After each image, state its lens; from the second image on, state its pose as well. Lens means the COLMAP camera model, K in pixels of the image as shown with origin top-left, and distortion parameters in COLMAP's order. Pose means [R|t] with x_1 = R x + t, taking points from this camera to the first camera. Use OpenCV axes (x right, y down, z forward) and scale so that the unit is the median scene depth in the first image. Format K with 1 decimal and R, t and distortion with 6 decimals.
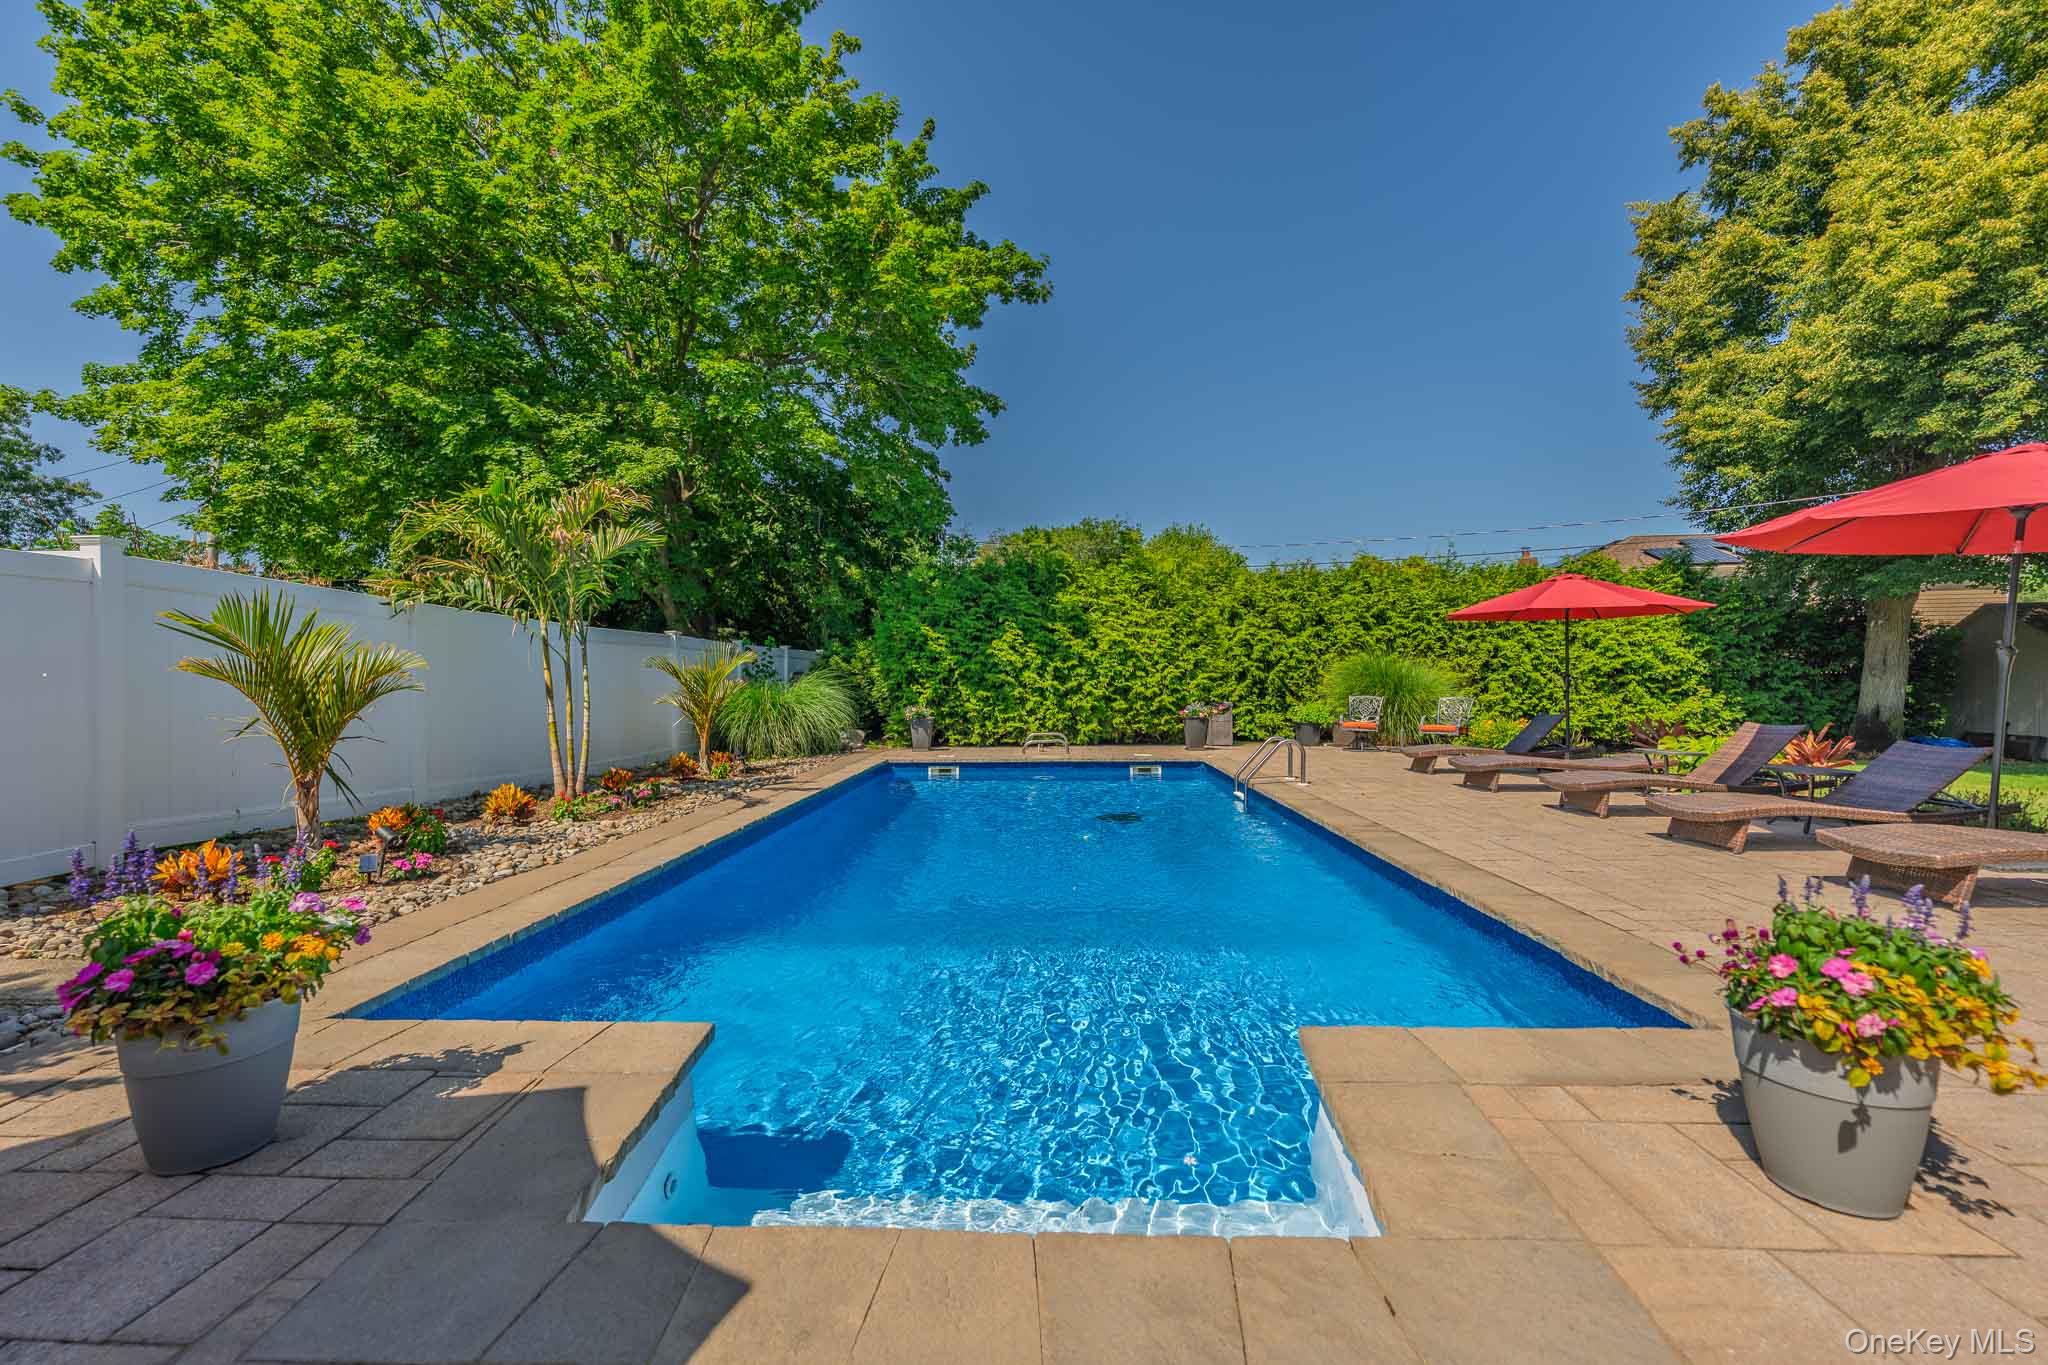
lens RADIAL K [[826.8, 0, 1019.5], [0, 826.8, 684.8], [0, 0, 1]] dist [-0.000523, 0.000184]
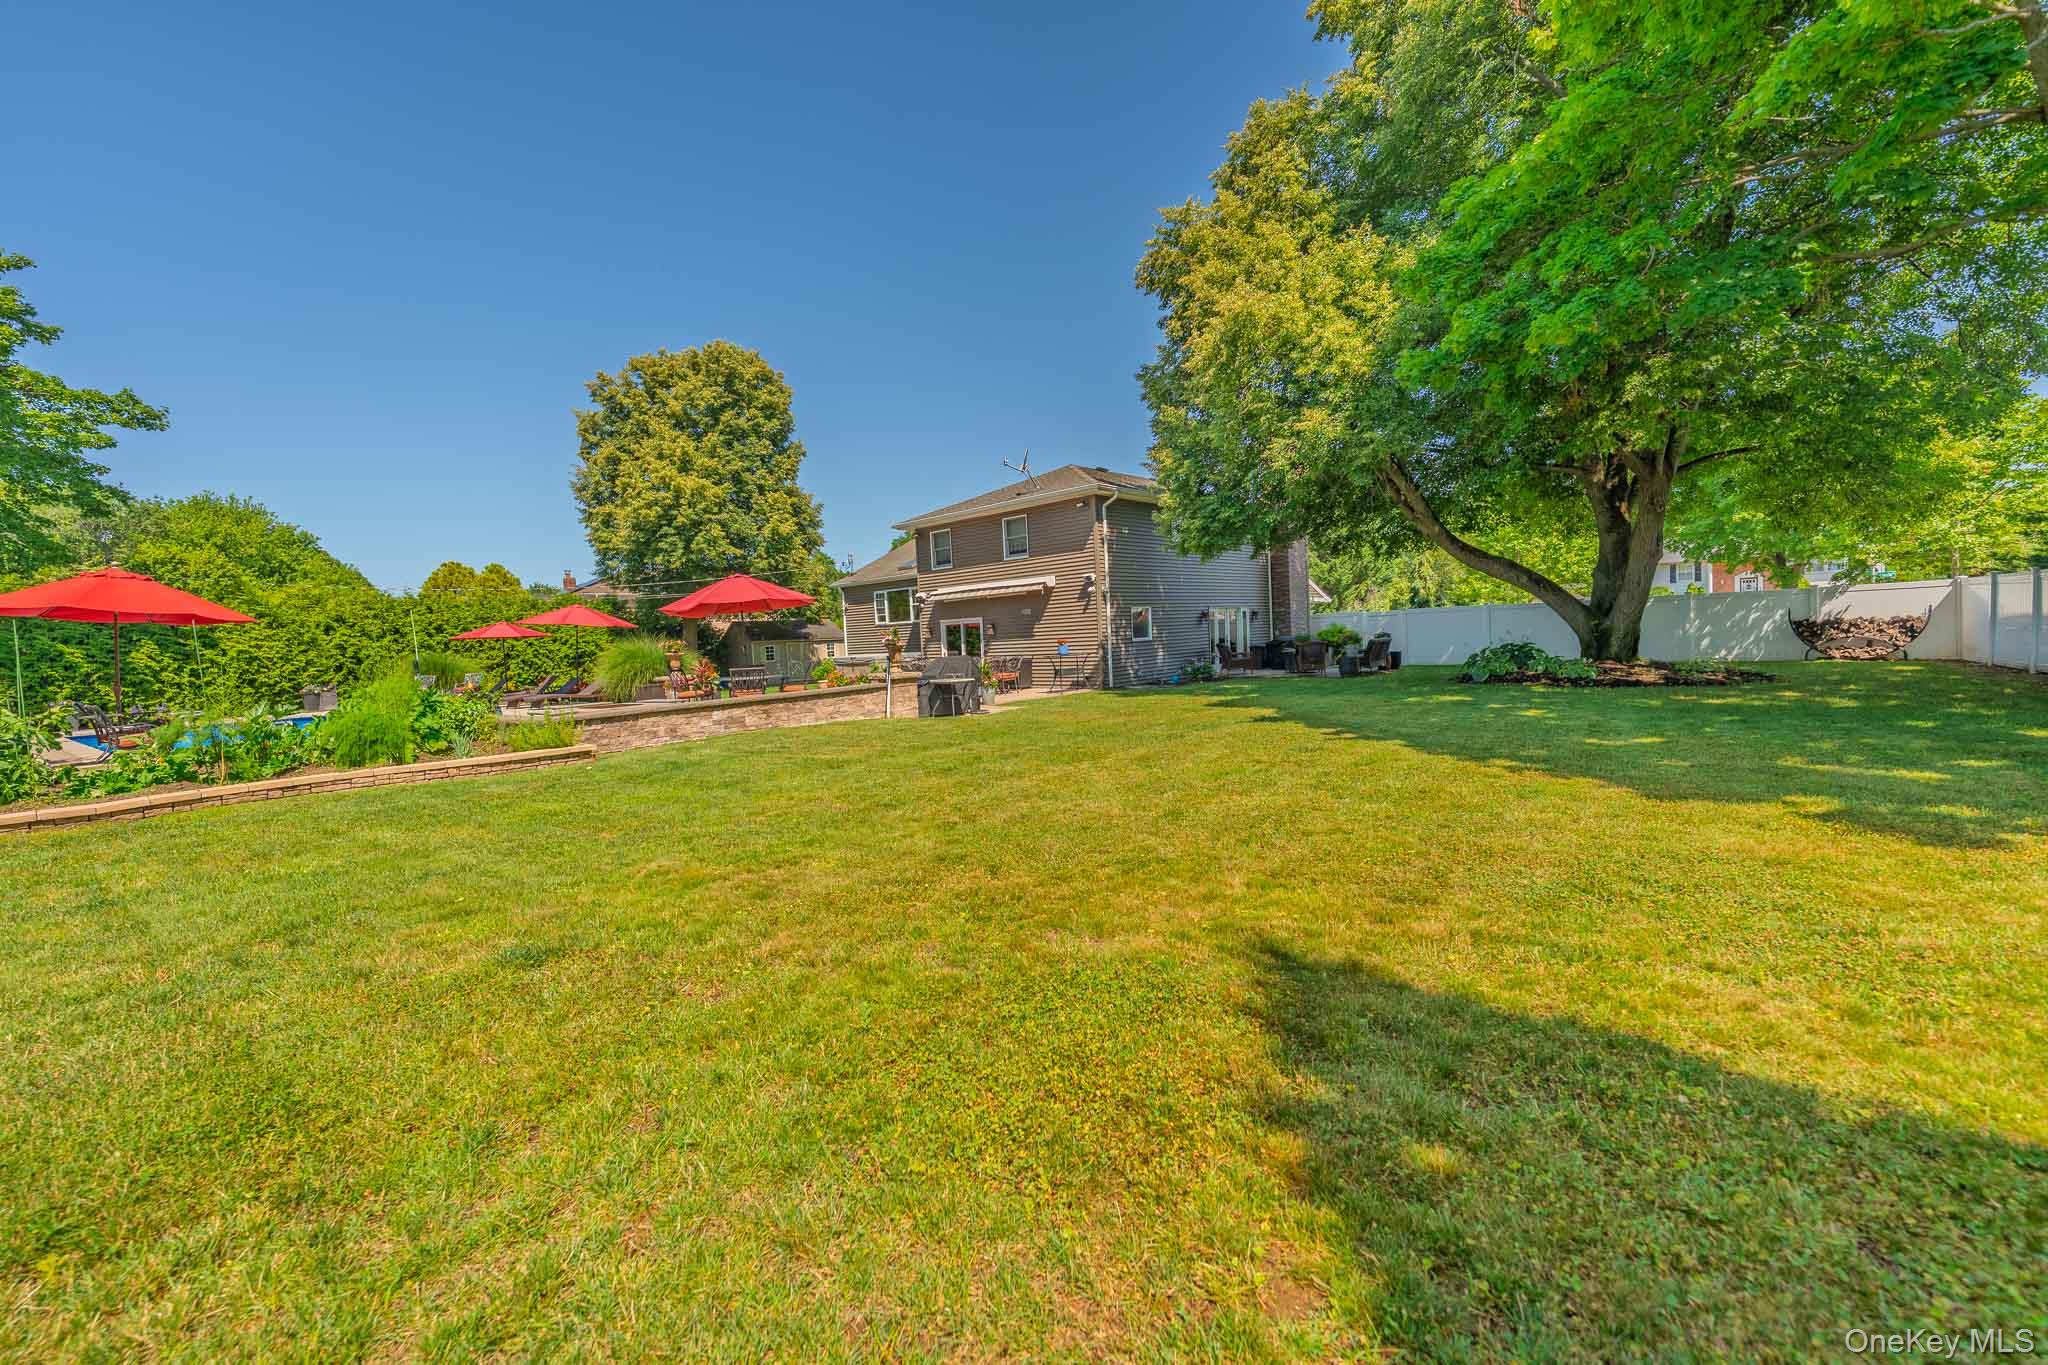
lens RADIAL K [[826.8, 0, 1020.9], [0, 826.8, 686.7], [0, 0, 1]] dist [-0.000523, 0.000184]
pose [[0.564171, -0.067804, 0.822869, -0.347162], [0.047266, 0.997640, 0.049799, 0.008483], [-0.824304, 0.010799, 0.566045, -1.122612]]
